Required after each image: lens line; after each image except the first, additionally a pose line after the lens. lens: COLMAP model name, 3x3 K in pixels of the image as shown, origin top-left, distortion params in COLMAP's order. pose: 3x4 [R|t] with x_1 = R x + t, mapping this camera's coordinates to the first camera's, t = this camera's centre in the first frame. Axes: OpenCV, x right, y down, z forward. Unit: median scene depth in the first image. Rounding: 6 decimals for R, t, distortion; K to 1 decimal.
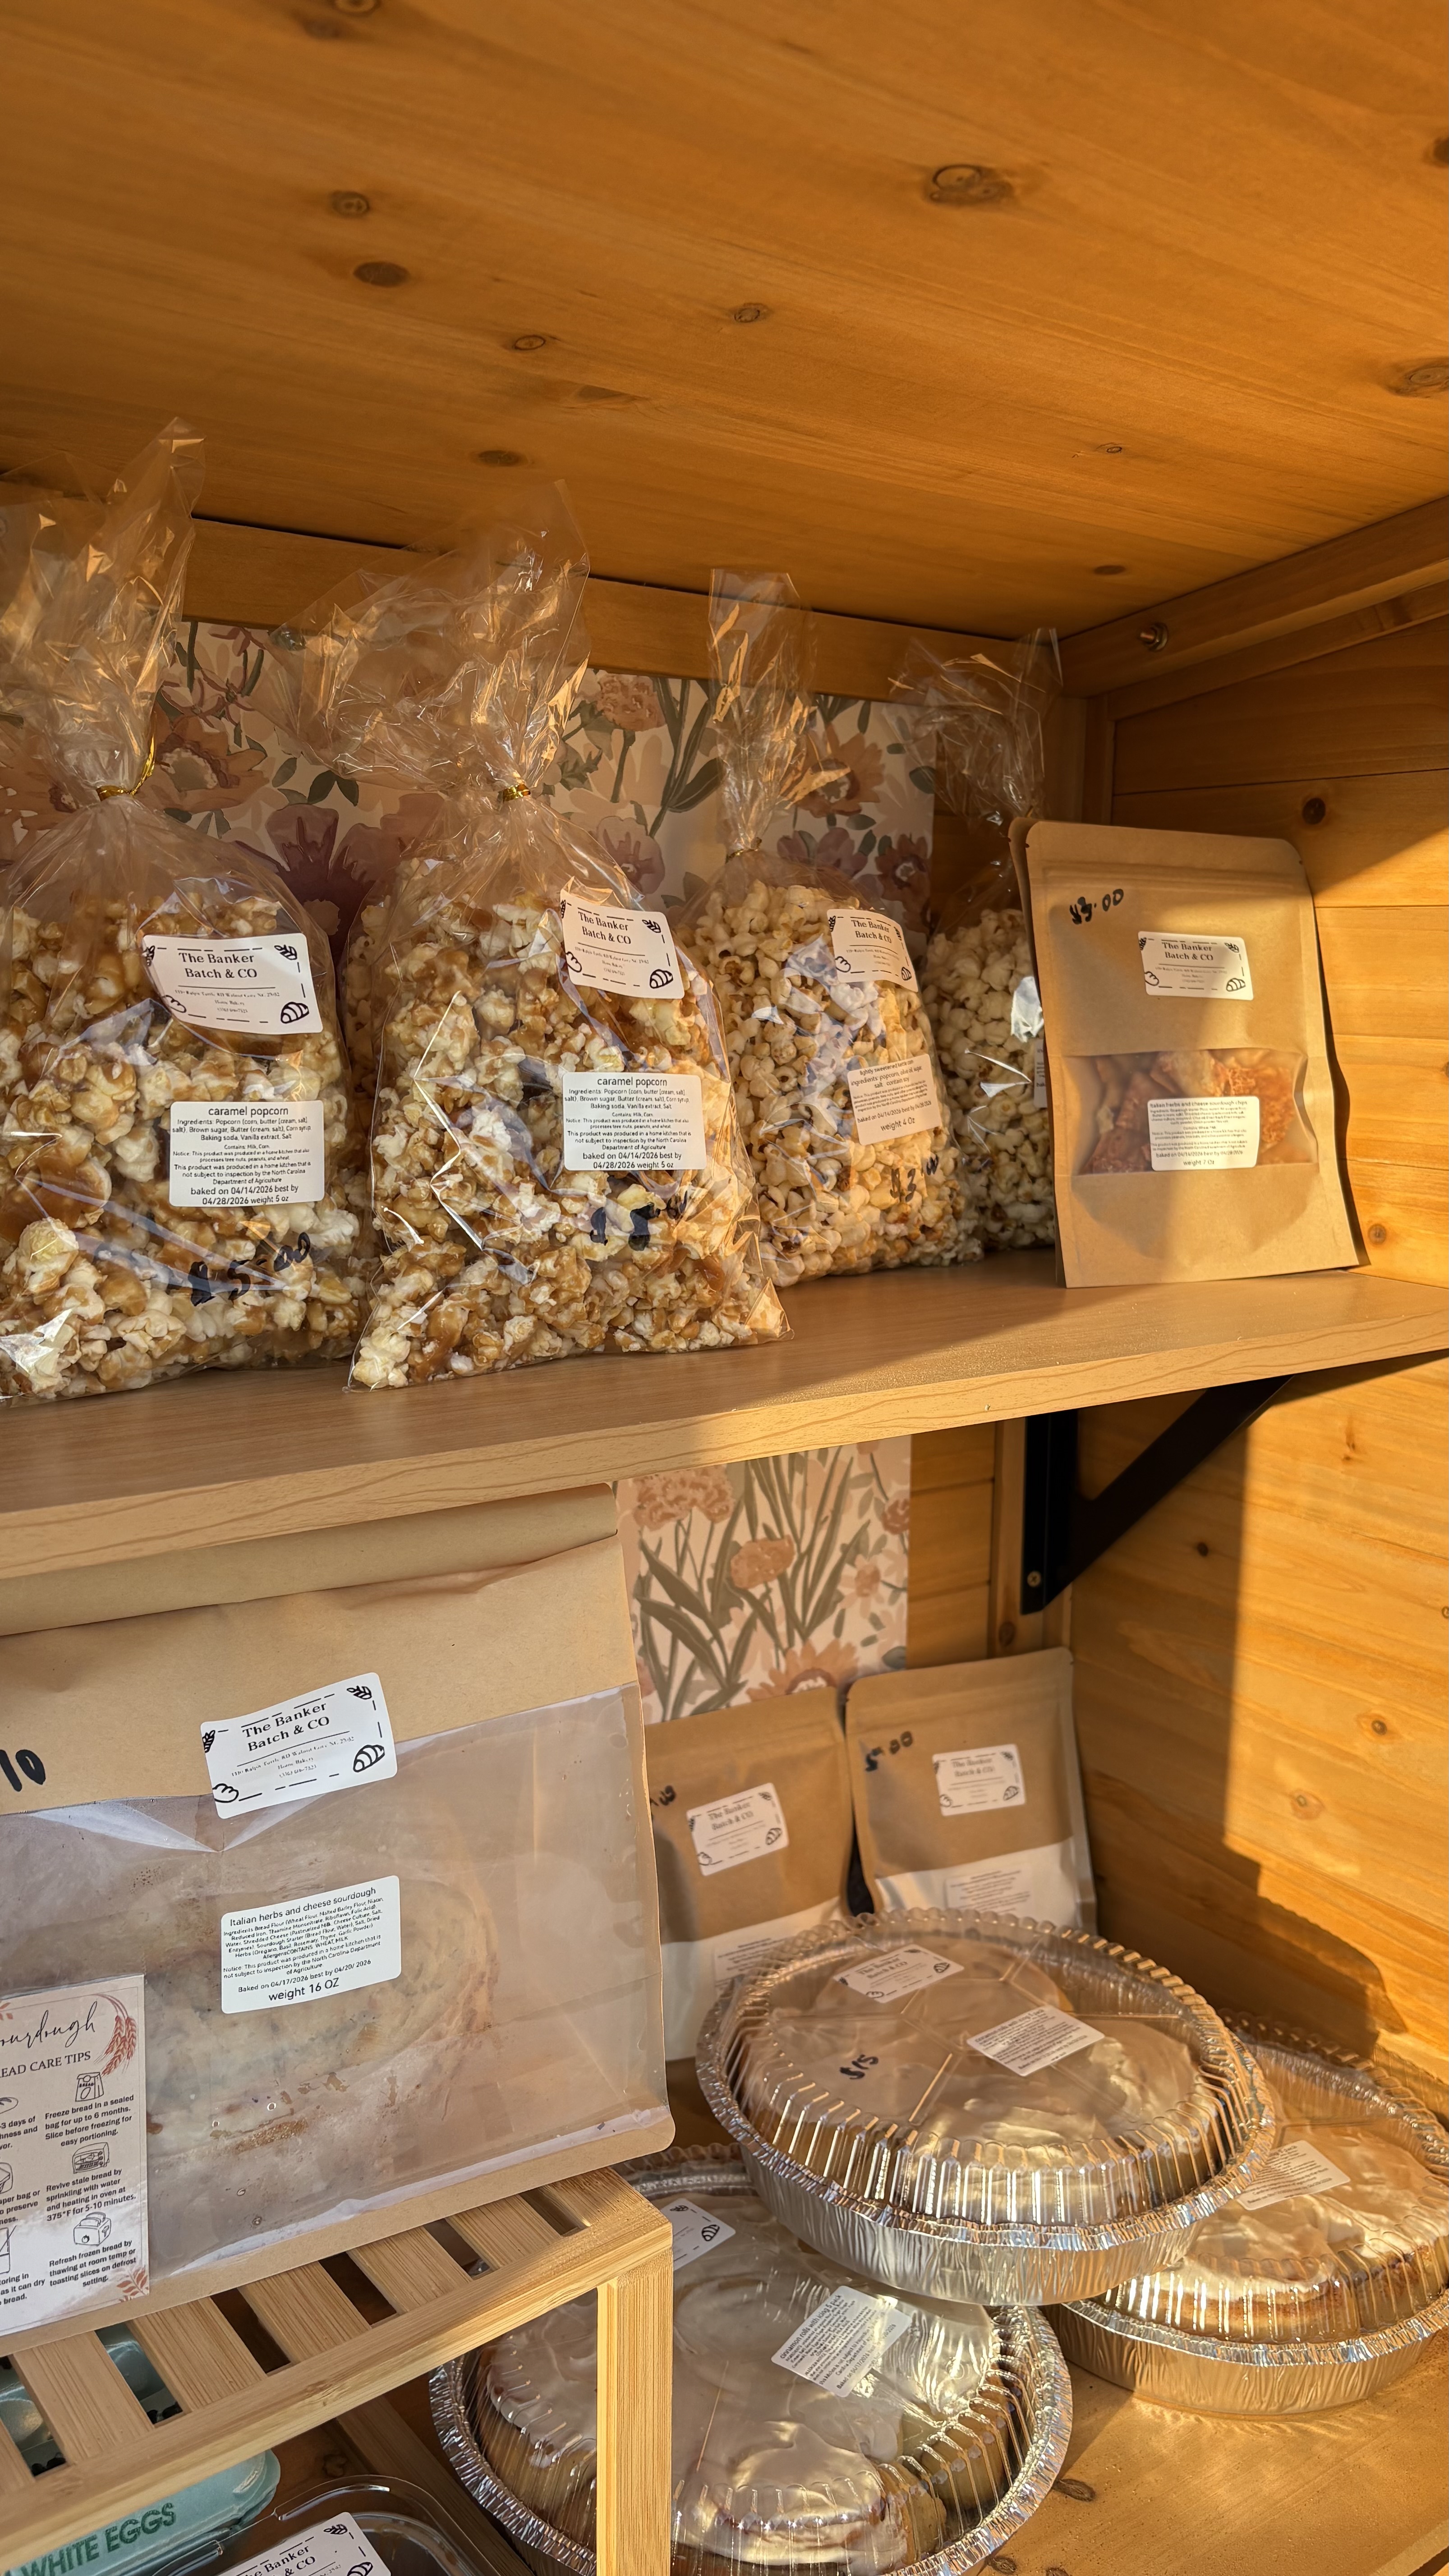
lens RADIAL K [[2012.5, 0, 724.5], [0, 2012.5, 1288.0], [0, 0, 1]] dist [0.042378, -0.033632]
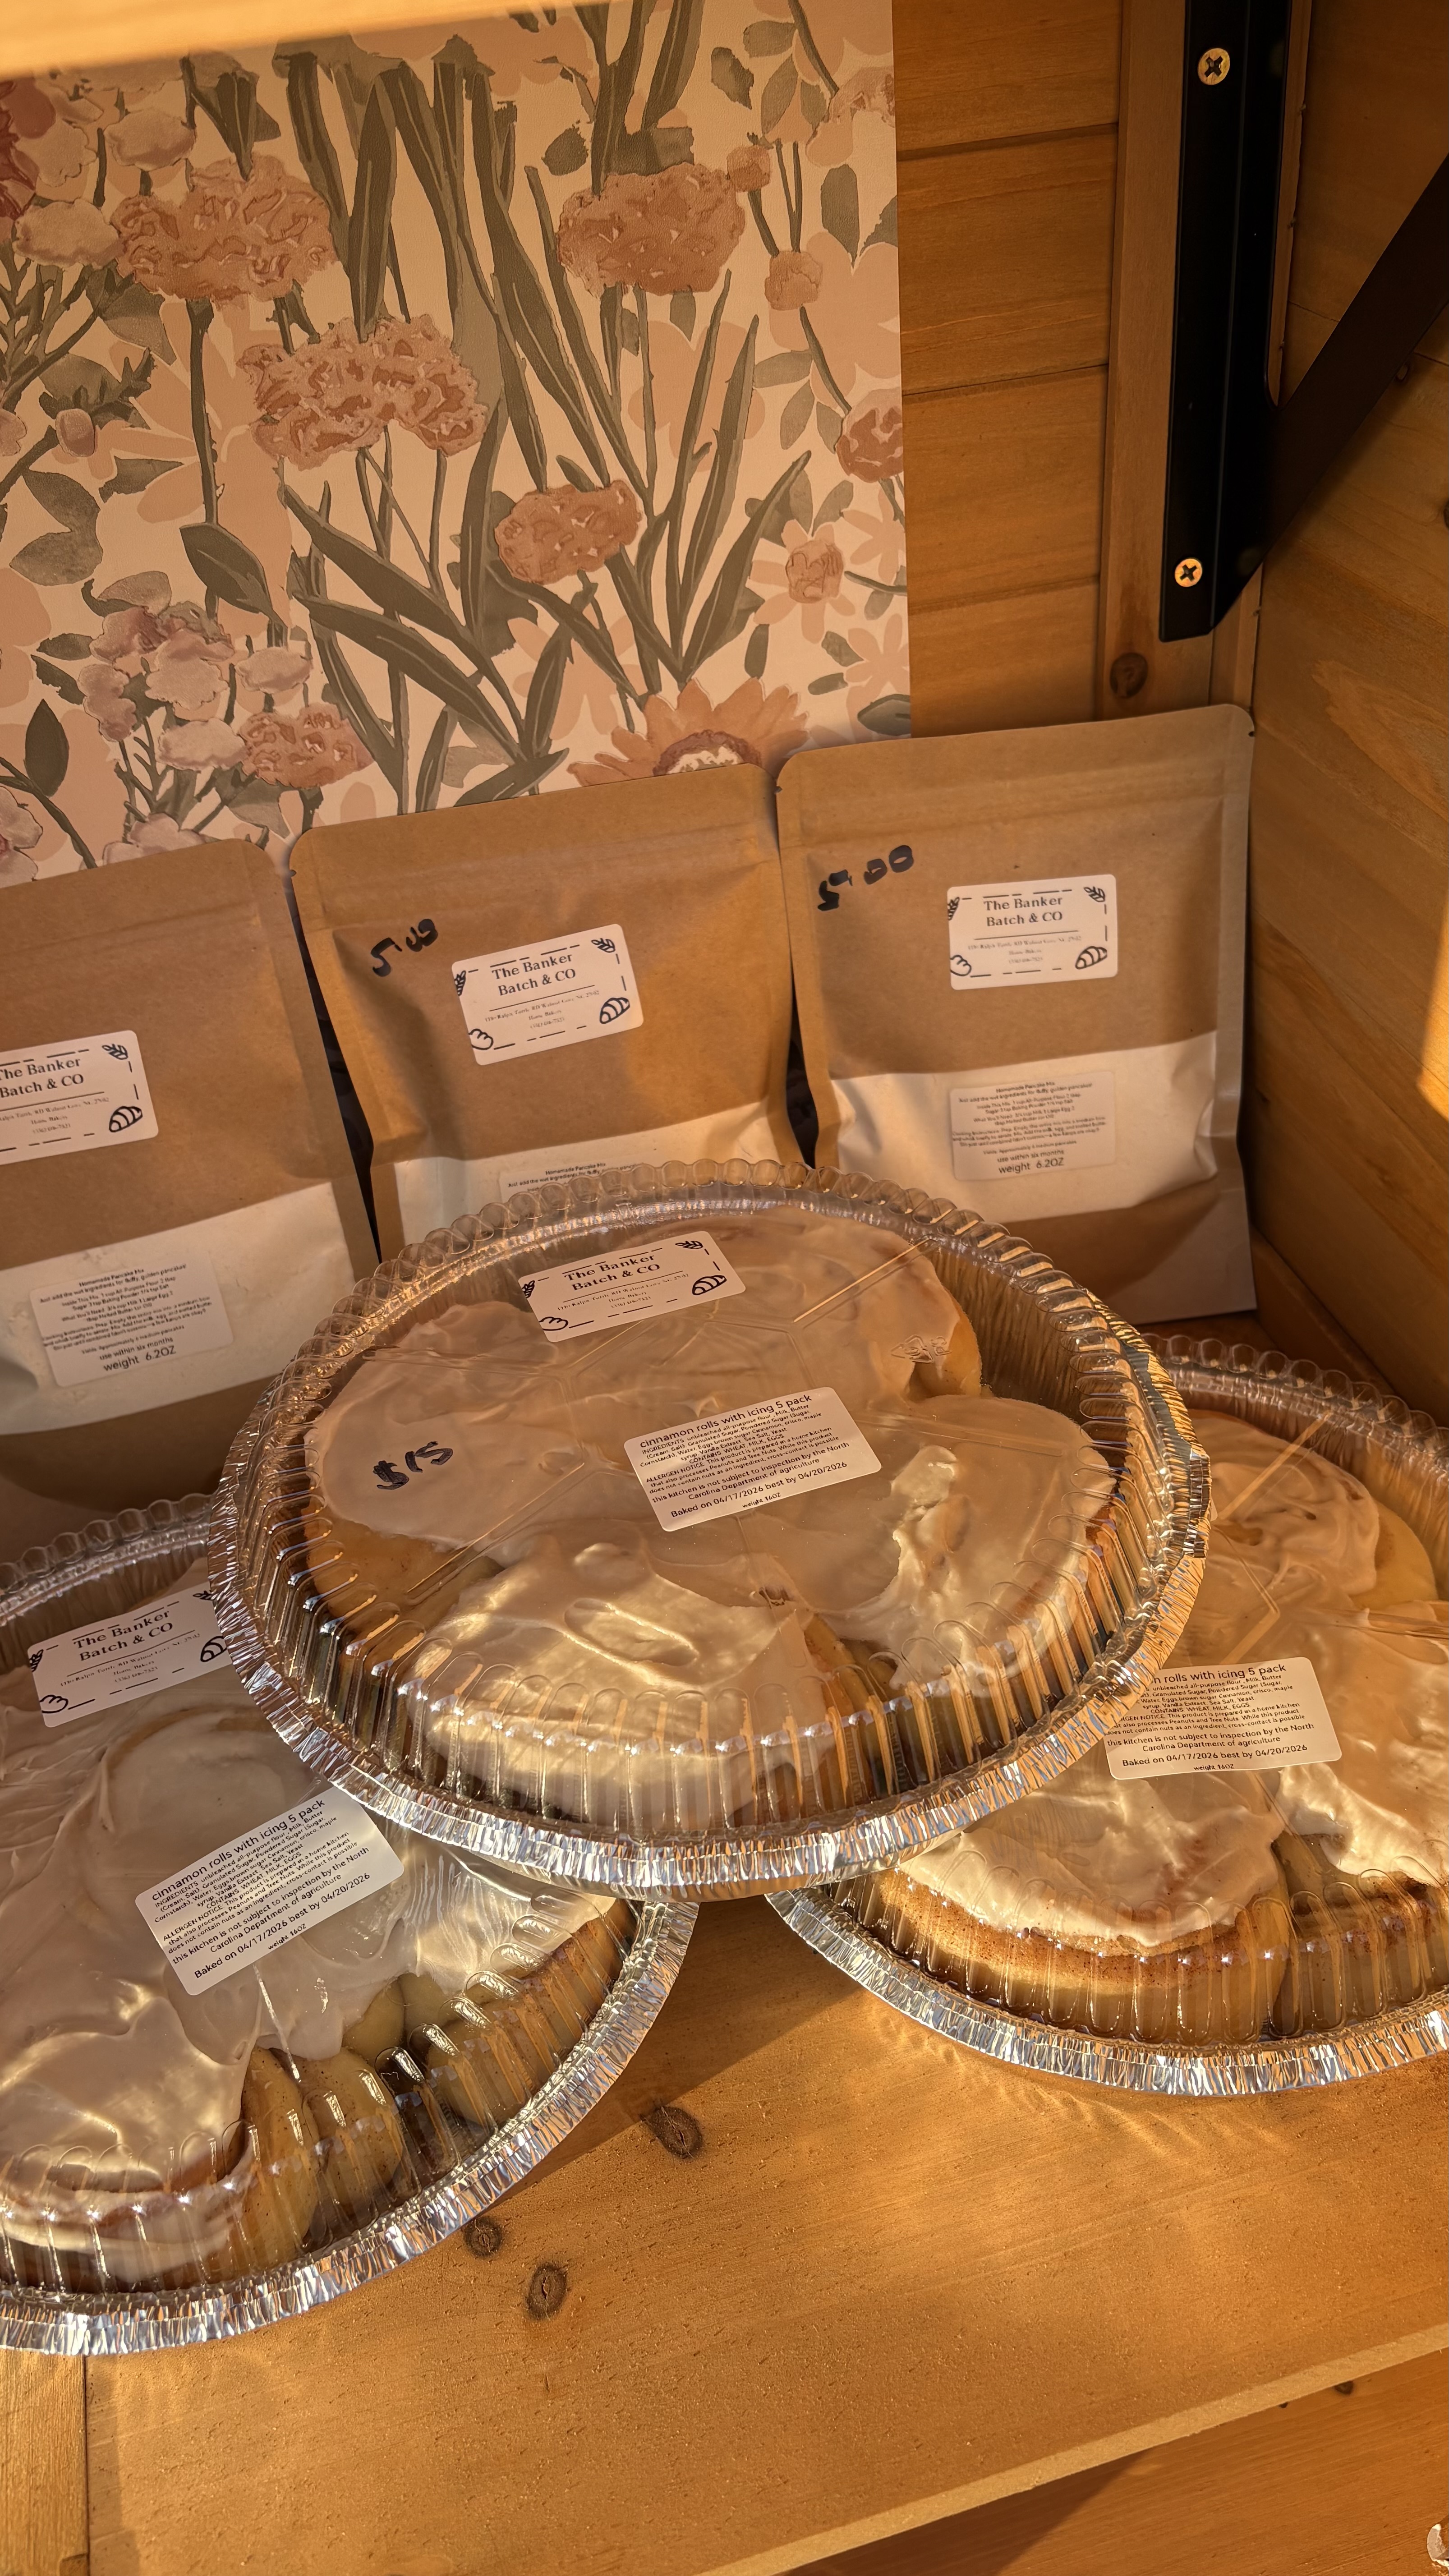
lens RADIAL K [[2012.5, 0, 724.5], [0, 2012.5, 1288.0], [0, 0, 1]] dist [0.042378, -0.033632]
pose [[0.930115, 0.143629, -0.338019, 0.267204], [0.036945, 0.879101, 0.475201, 0.055660], [0.365406, -0.454480, 0.812359, 0.466317]]
